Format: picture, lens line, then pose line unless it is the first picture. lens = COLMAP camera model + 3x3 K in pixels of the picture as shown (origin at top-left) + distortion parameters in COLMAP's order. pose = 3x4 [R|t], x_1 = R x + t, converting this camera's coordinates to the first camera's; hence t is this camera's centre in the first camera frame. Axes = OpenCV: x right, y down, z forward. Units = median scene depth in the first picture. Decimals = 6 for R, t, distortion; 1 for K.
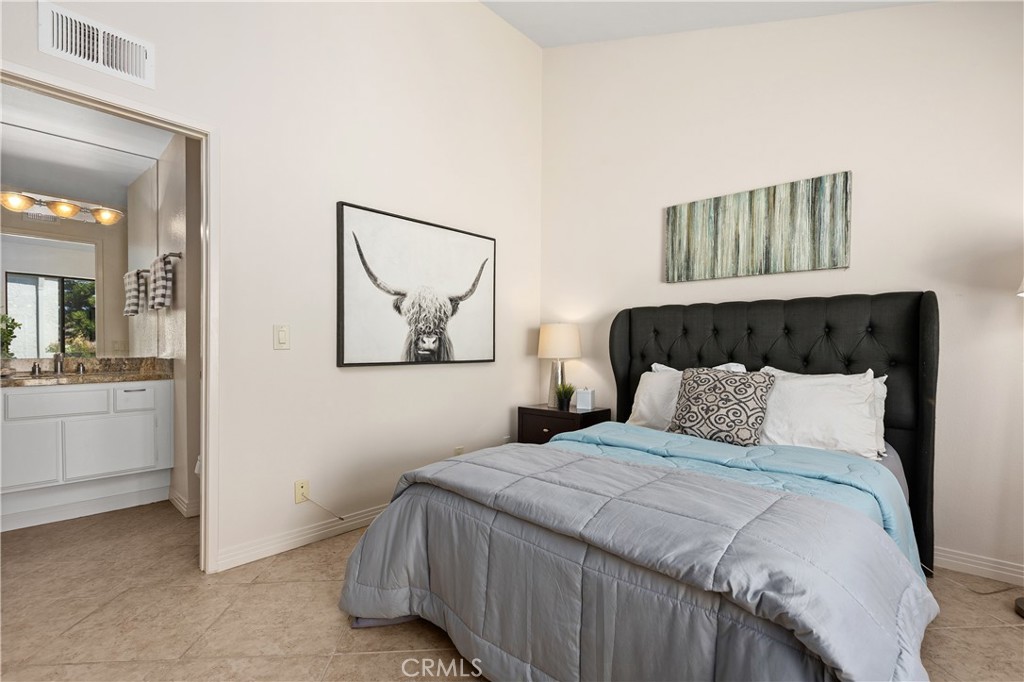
lens RADIAL K [[461.0, 0, 518.5], [0, 461.0, 349.3], [0, 0, 1]] dist [0.001397, -0.001033]
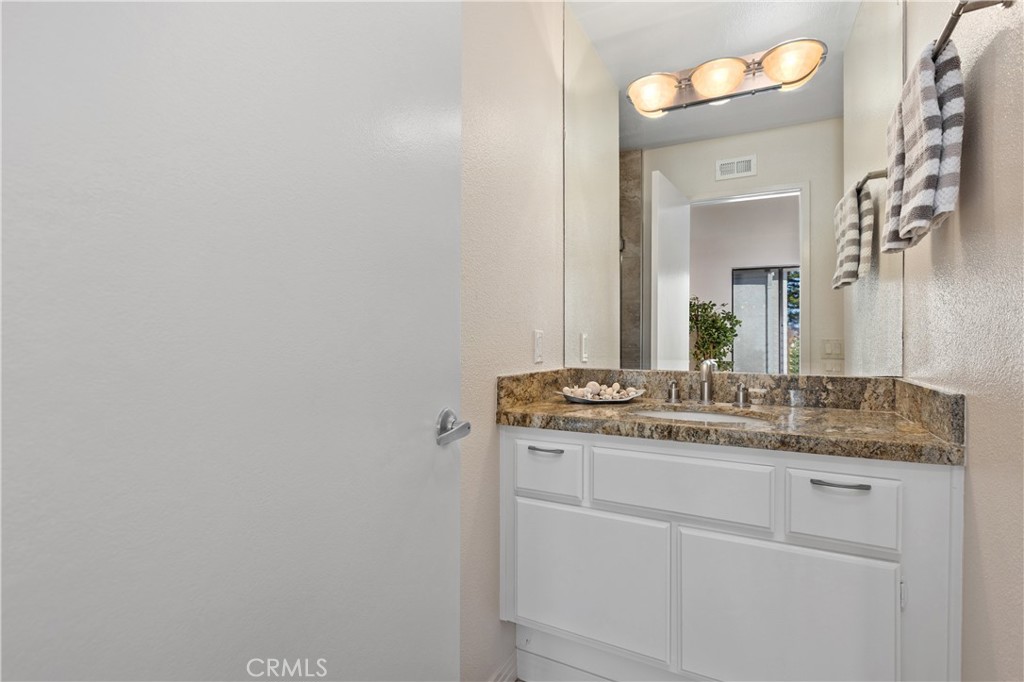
lens RADIAL K [[493.3, 0, 510.9], [0, 493.3, 339.1], [0, 0, 1]] dist [-0.003273, 0.001569]
pose [[0.251369, -0.004856, -0.967879, -0.447062], [-0.016212, 0.999826, -0.009226, -0.006758], [0.967756, 0.018010, 0.251246, 0.554990]]
